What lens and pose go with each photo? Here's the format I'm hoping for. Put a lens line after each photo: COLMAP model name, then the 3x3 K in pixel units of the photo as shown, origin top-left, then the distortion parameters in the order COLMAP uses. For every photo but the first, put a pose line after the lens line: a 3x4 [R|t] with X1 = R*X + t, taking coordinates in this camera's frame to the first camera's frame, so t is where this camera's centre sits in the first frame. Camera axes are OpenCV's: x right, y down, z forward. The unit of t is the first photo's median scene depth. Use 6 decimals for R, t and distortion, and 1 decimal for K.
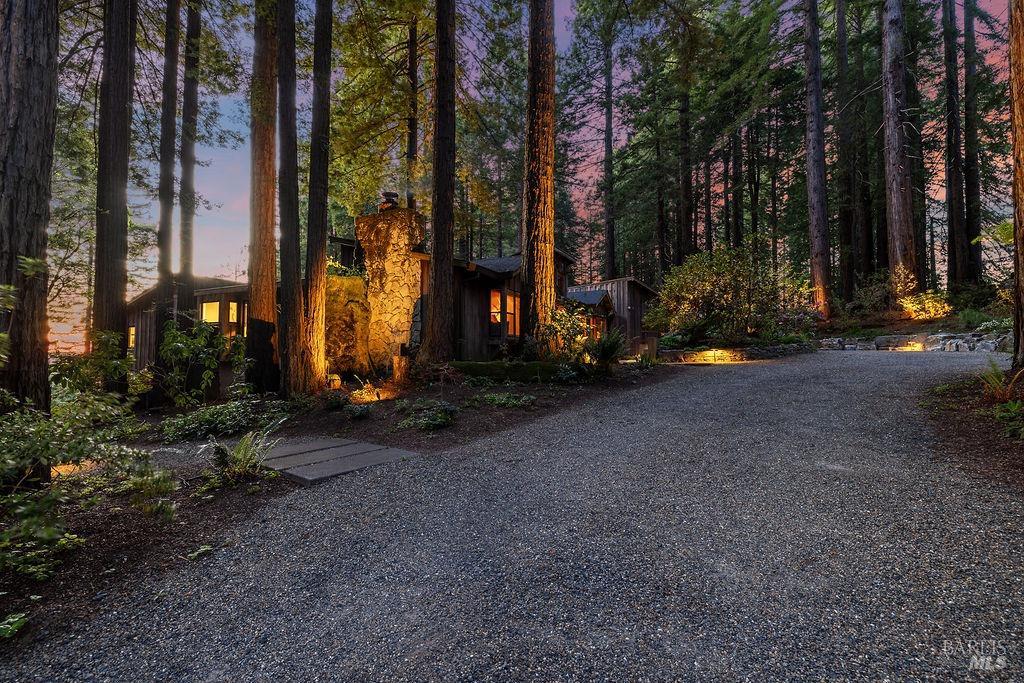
lens RADIAL K [[419.9, 0, 495.7], [0, 419.9, 337.3], [0, 0, 1]] dist [0.007837, 0.000066]
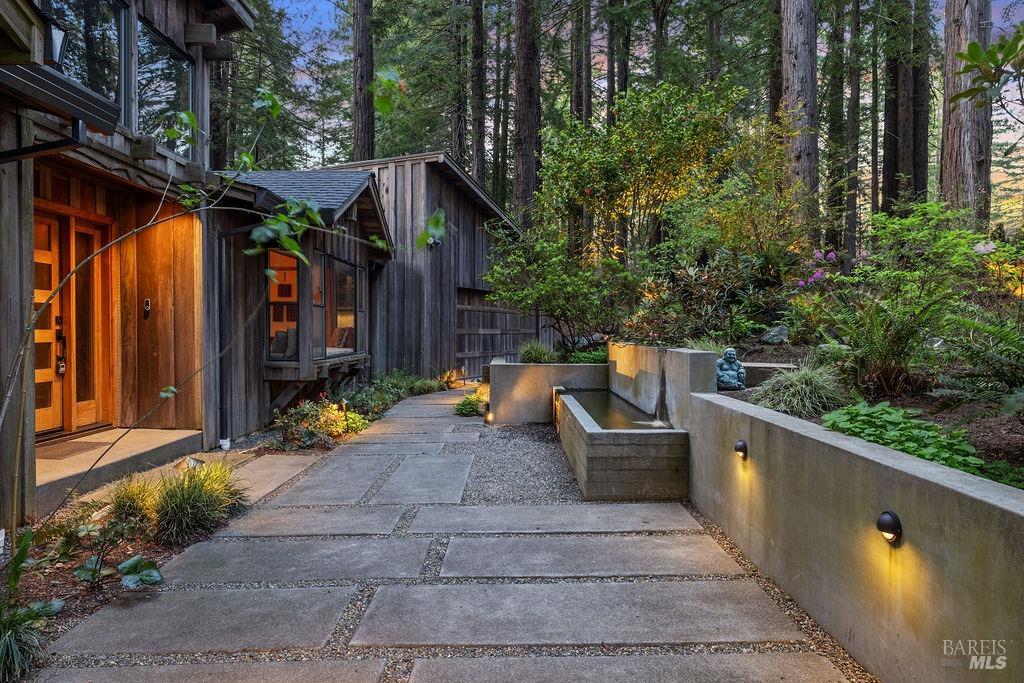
lens RADIAL K [[645.5, 0, 512.0], [0, 645.5, 341.5], [0, 0, 1]] dist [-0.001324, -0.000078]
pose [[0.874510, -0.013304, 0.484824, 0.118250], [-0.017237, 0.998140, 0.058482, -0.019602], [-0.484700, -0.059500, 0.872654, 0.504024]]
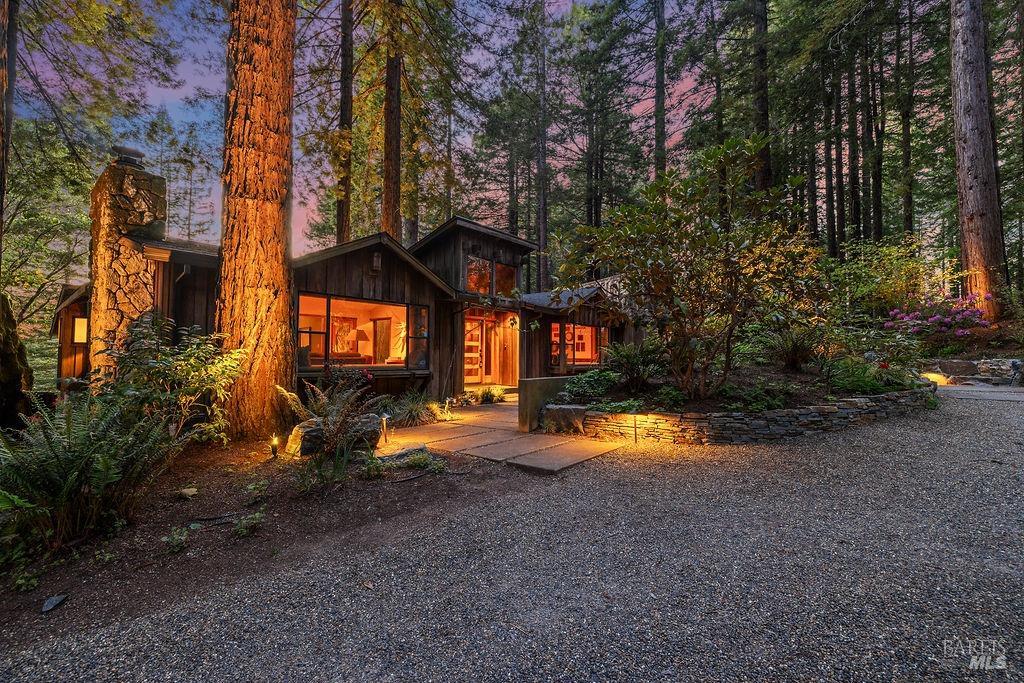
lens RADIAL K [[419.9, 0, 495.7], [0, 419.9, 337.3], [0, 0, 1]] dist [0.007837, 0.000066]
pose [[0.975480, -0.009123, -0.219899, 0.231781], [0.008132, 0.999952, -0.005411, -0.024666], [0.219937, 0.003491, 0.975508, 0.261687]]
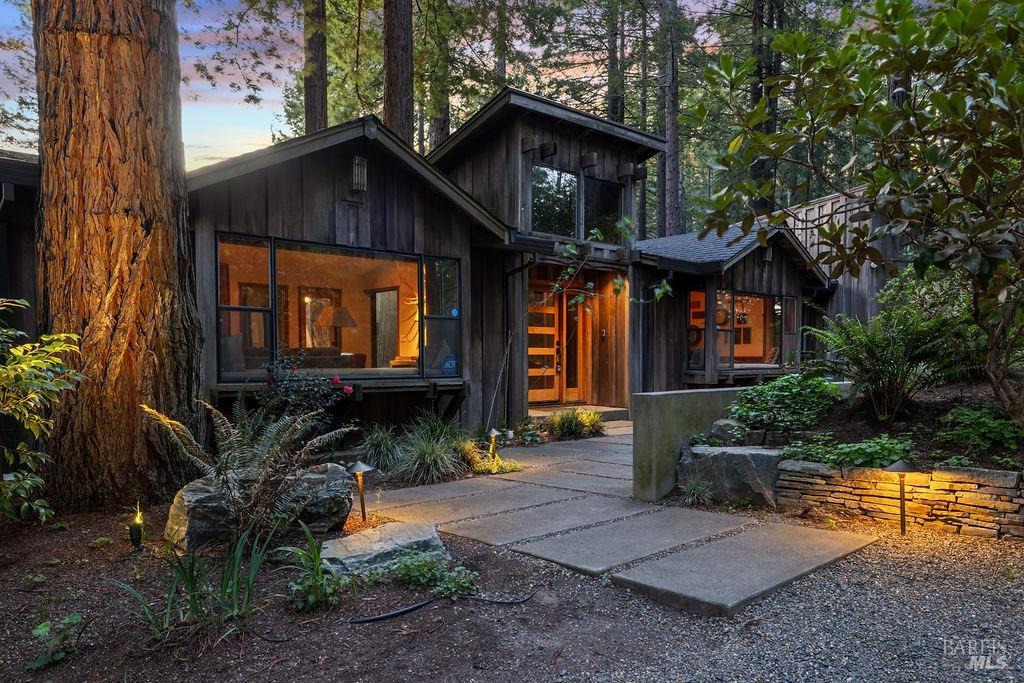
lens RADIAL K [[685.6, 0, 493.5], [0, 685.6, 384.5], [0, 0, 1]] dist [0.005724, 0.001508]
pose [[0.937393, 0.004611, -0.348242, 0.219842], [0.023156, 0.996874, 0.075532, -0.018955], [0.347502, -0.078868, 0.934357, 0.314551]]
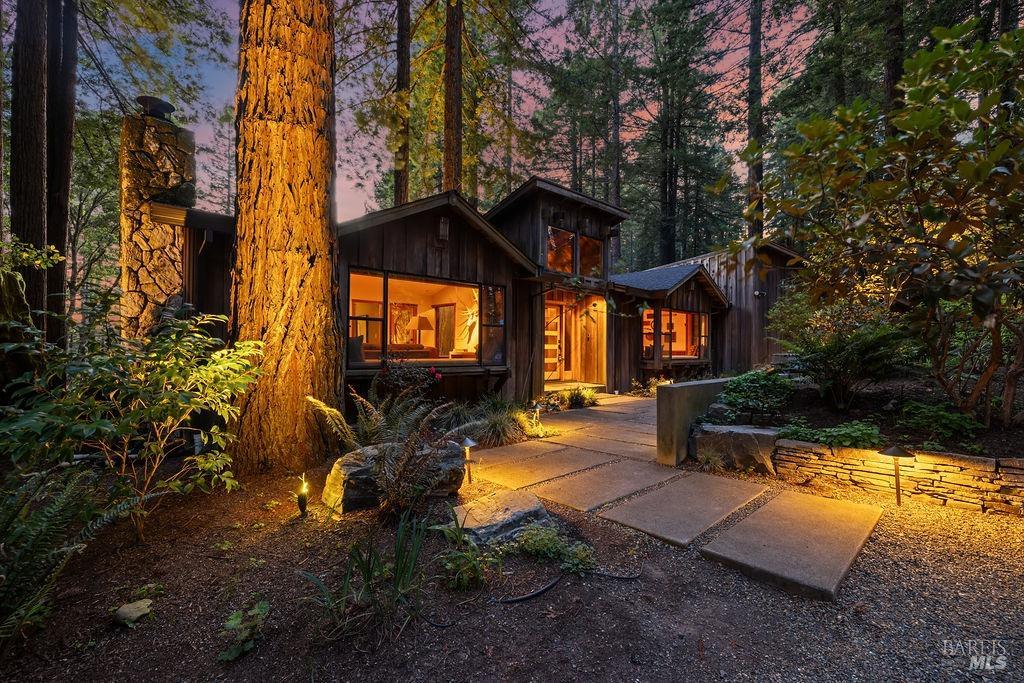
lens RADIAL K [[419.9, 0, 495.7], [0, 419.9, 337.3], [0, 0, 1]] dist [0.007837, 0.000066]
pose [[0.939952, -0.003699, -0.341287, 0.181493], [0.010133, 0.999803, 0.017071, -0.023640], [0.341157, -0.019504, 0.939804, 0.336803]]
